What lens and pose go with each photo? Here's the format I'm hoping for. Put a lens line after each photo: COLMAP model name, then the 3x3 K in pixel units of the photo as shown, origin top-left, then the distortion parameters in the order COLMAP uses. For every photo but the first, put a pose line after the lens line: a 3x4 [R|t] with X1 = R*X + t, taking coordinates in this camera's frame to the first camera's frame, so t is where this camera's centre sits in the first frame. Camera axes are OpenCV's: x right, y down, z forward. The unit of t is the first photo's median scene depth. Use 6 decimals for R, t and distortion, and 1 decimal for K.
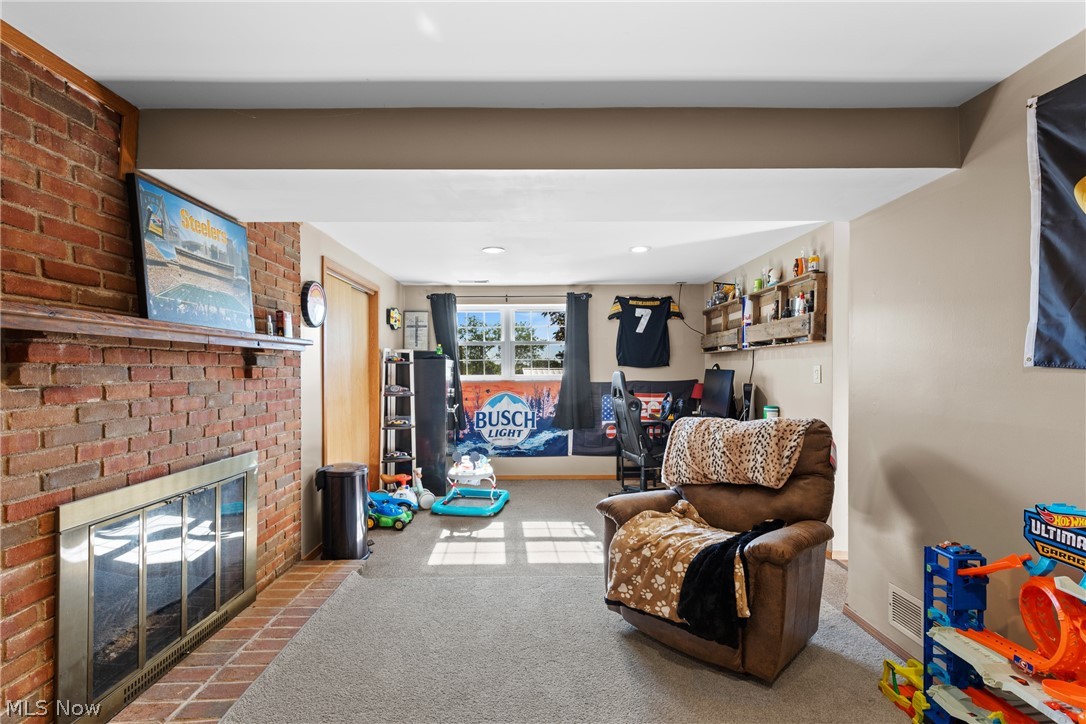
lens RADIAL K [[489.1, 0, 542.5], [0, 489.1, 367.9], [0, 0, 1]] dist [0.008253, 0.000138]
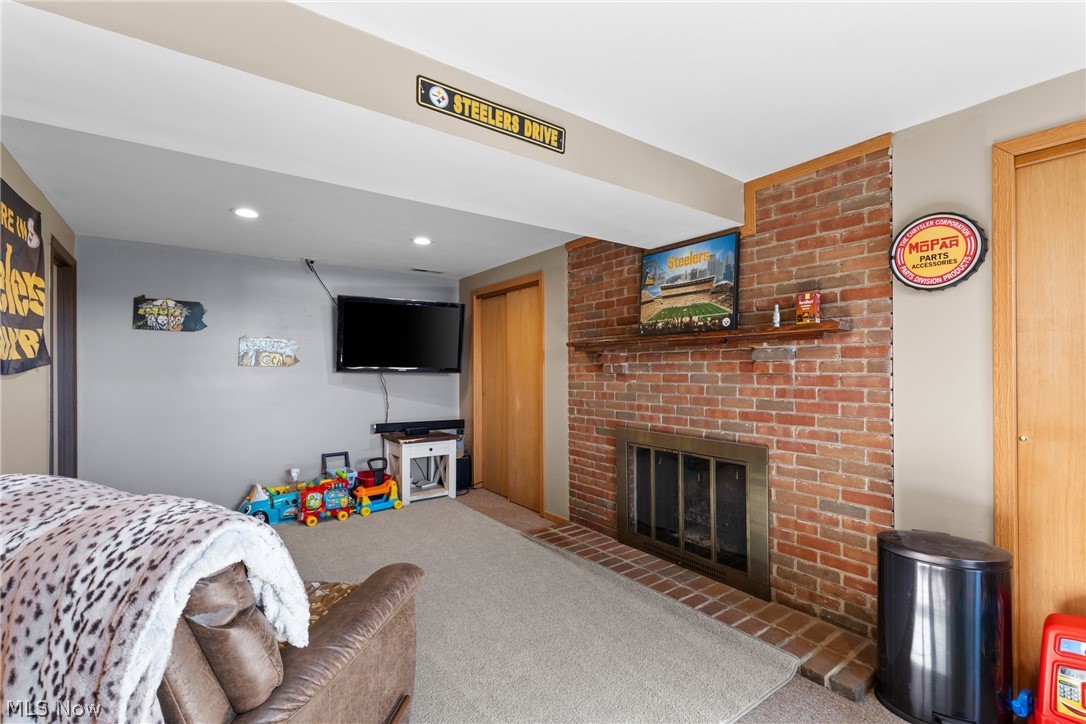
lens RADIAL K [[489.1, 0, 543.0], [0, 489.1, 367.3], [0, 0, 1]] dist [0.008253, 0.000138]
pose [[-0.817580, -0.002039, -0.575811, 0.422264], [0.003989, 0.999950, -0.009205, 0.021585], [0.575801, -0.009823, -0.817531, 1.931092]]
